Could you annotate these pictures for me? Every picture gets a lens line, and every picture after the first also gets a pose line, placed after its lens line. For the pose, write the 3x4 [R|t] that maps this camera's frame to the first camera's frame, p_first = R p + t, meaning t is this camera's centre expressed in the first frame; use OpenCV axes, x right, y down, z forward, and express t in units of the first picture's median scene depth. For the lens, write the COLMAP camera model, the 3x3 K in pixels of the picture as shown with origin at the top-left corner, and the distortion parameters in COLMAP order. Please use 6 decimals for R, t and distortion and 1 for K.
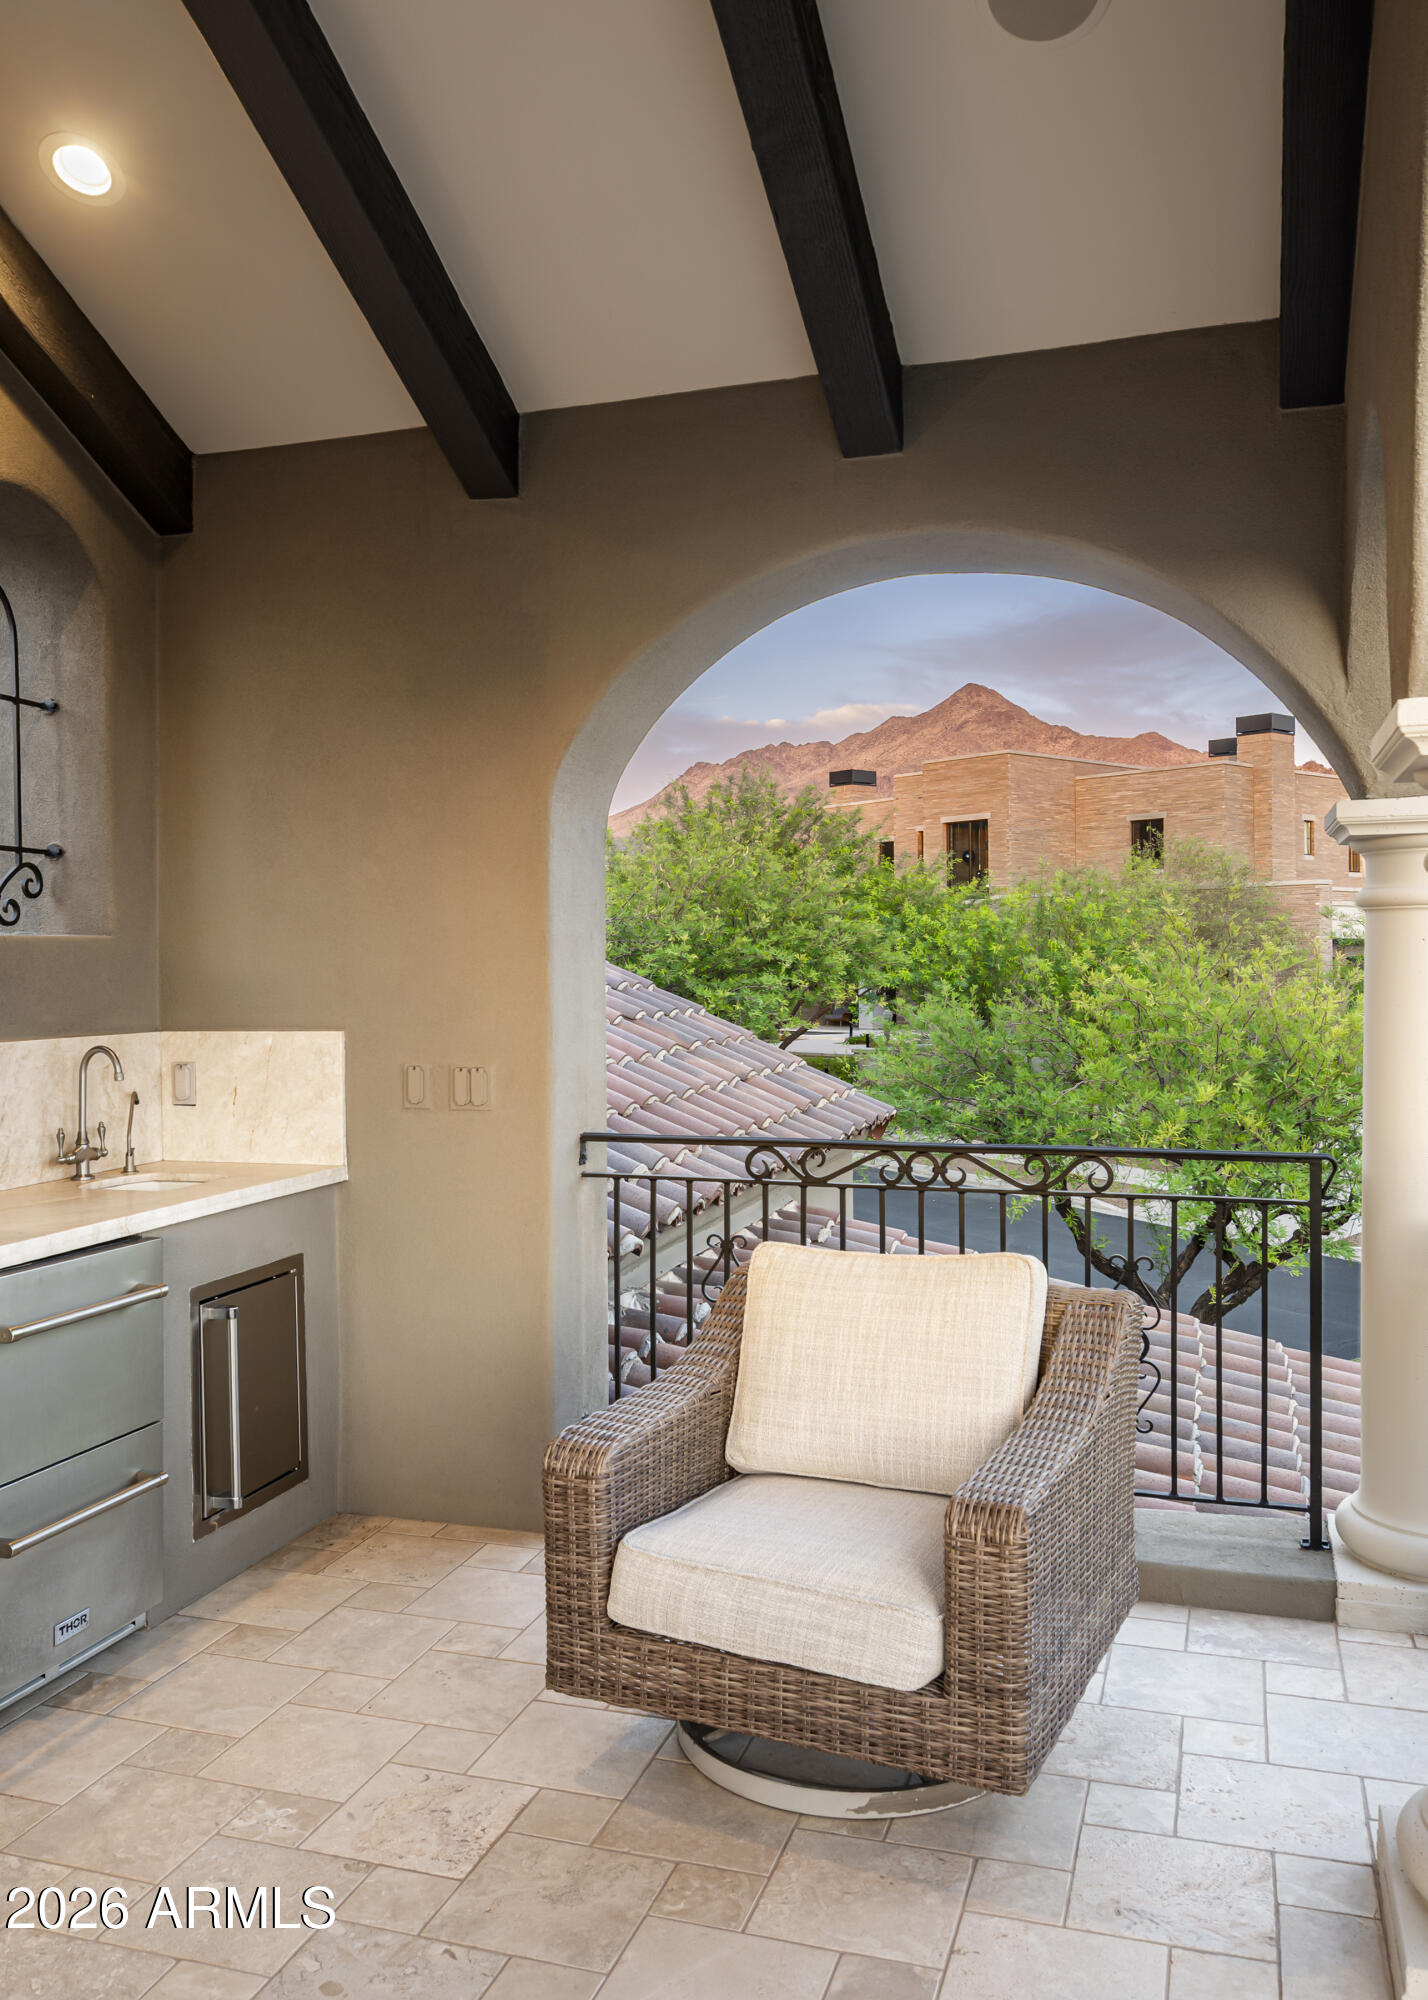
lens RADIAL K [[1570.5, 0, 714.0], [0, 1570.5, 1000.0], [0, 0, 1]] dist [-0.006850, -0.002033]
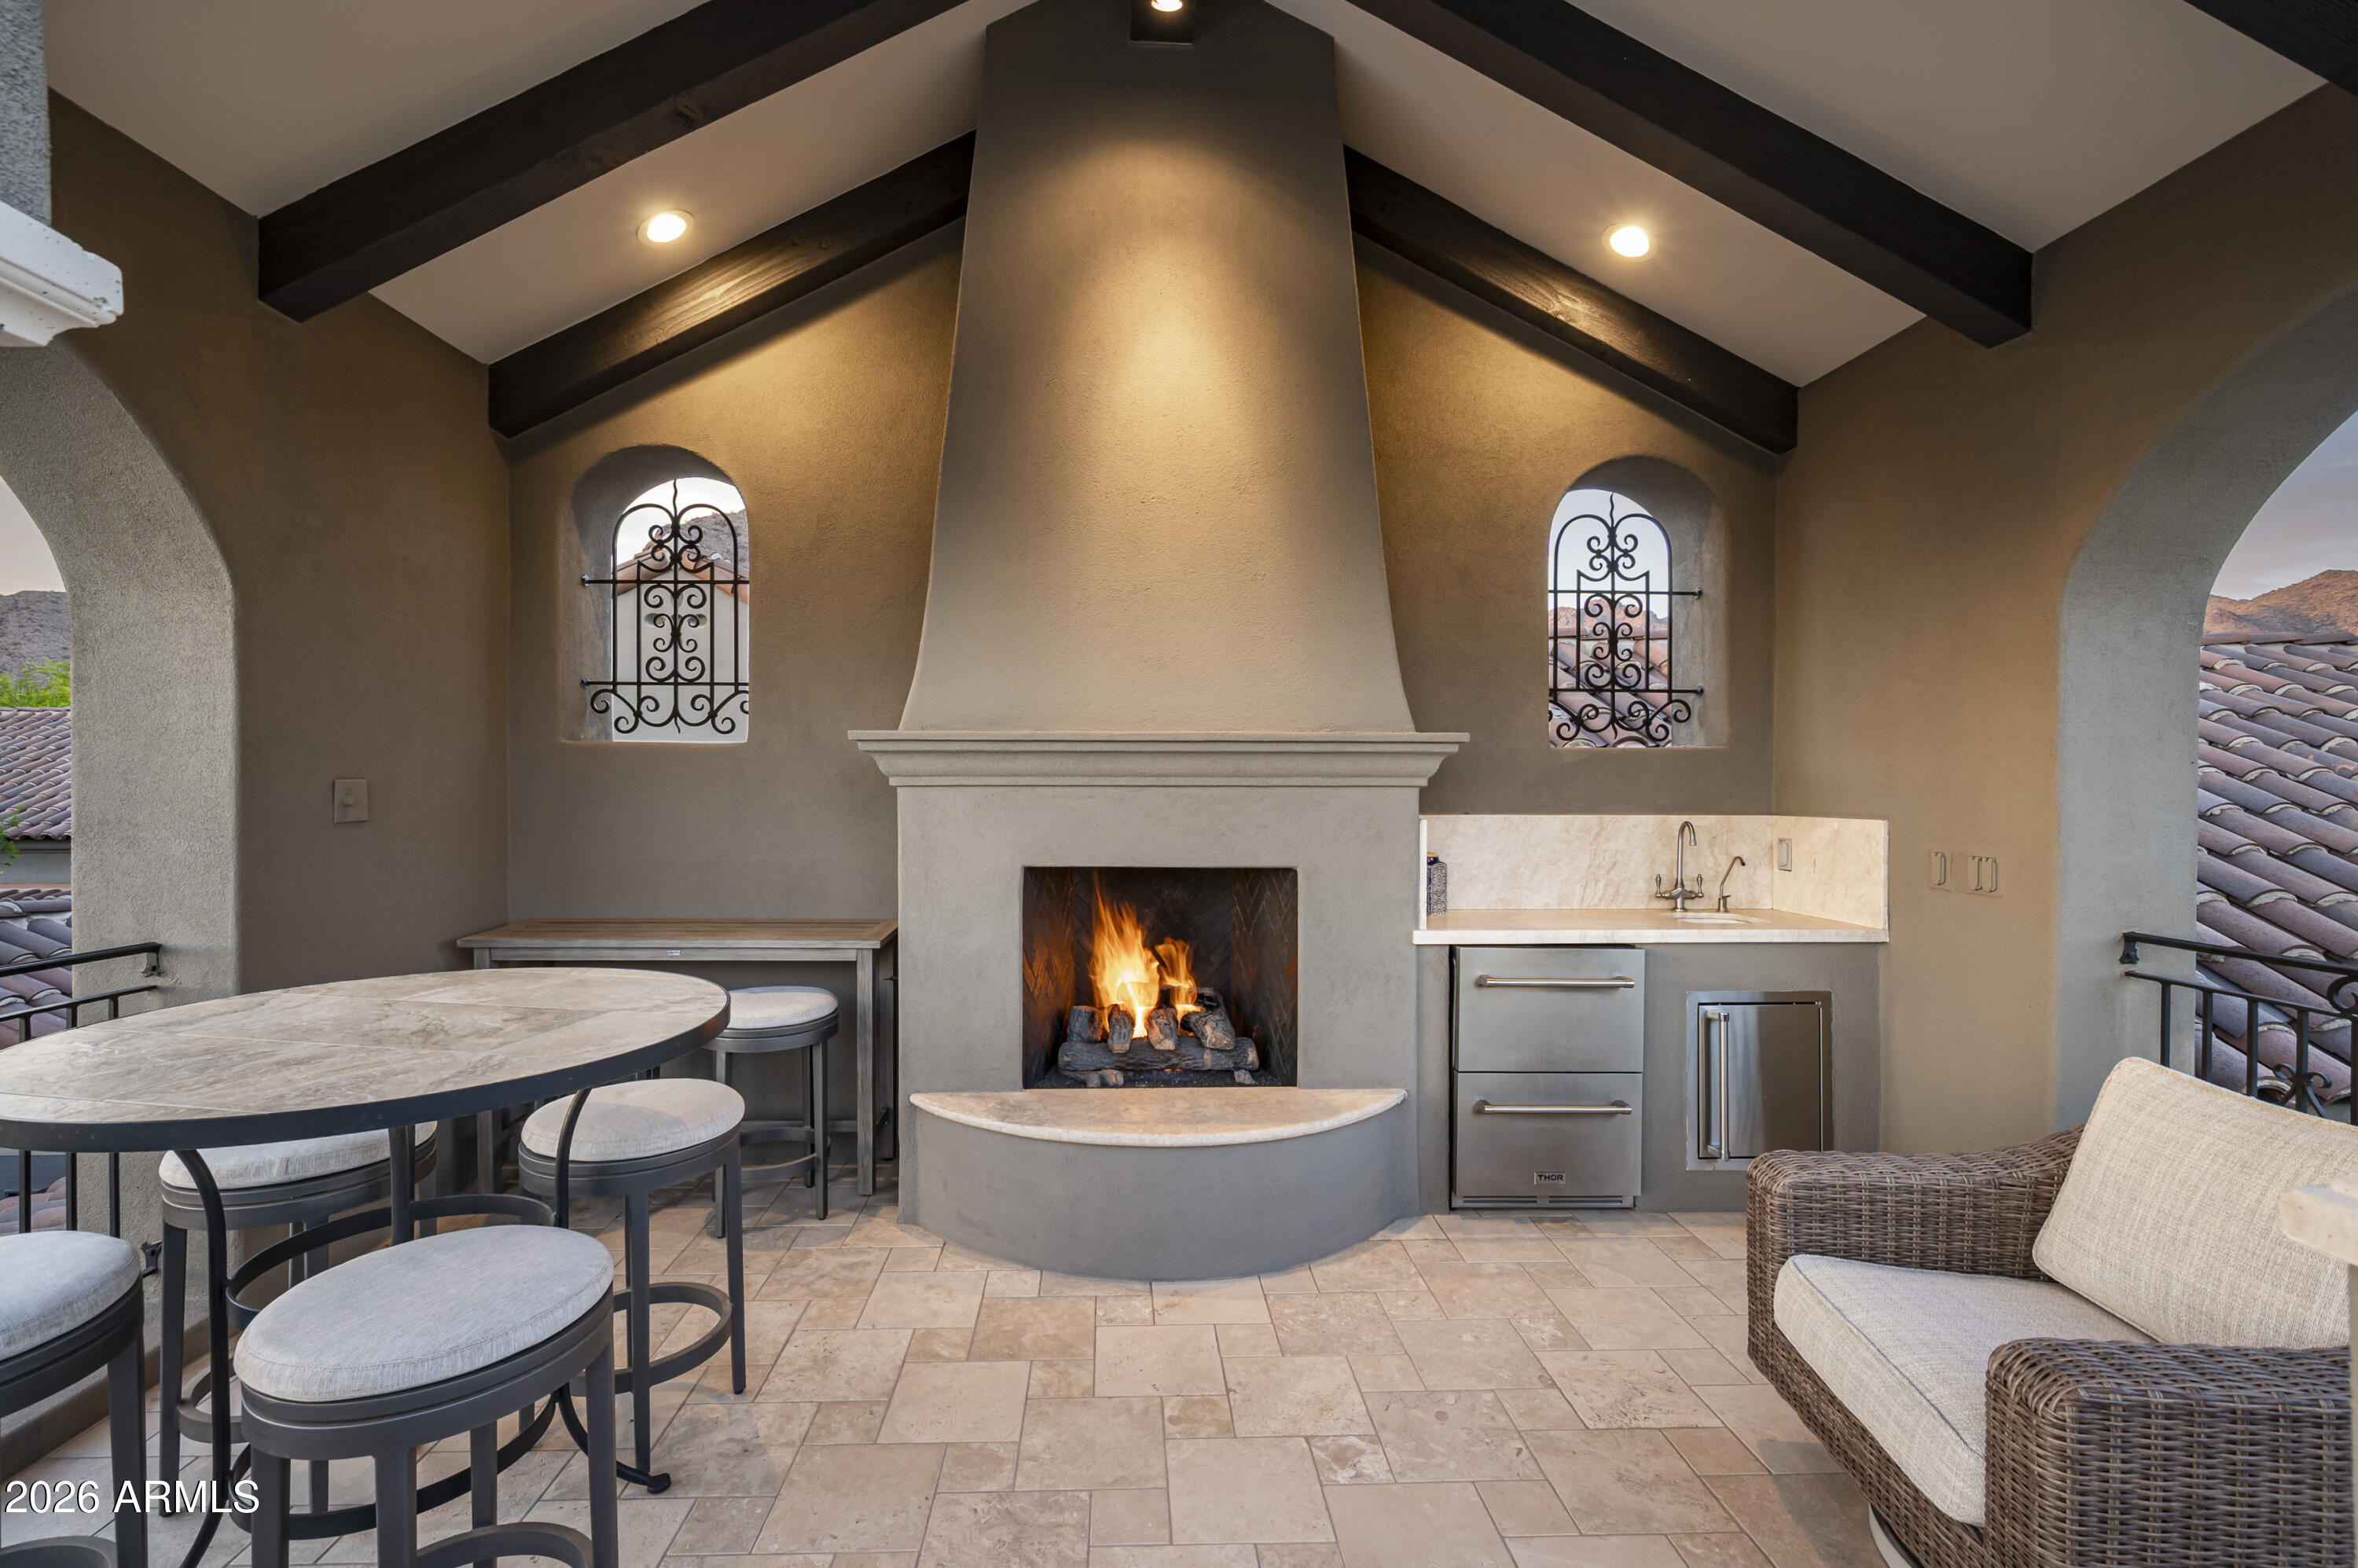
lens RADIAL K [[1018.0, 0, 1176.4], [0, 1018.0, 797.7], [0, 0, 1]] dist [0.000938, 0.000264]
pose [[0.363458, 0.025120, -0.931272, 0.313704], [-0.027186, 0.999497, 0.016350, 0.004329], [0.931214, 0.019375, 0.363958, 0.199402]]
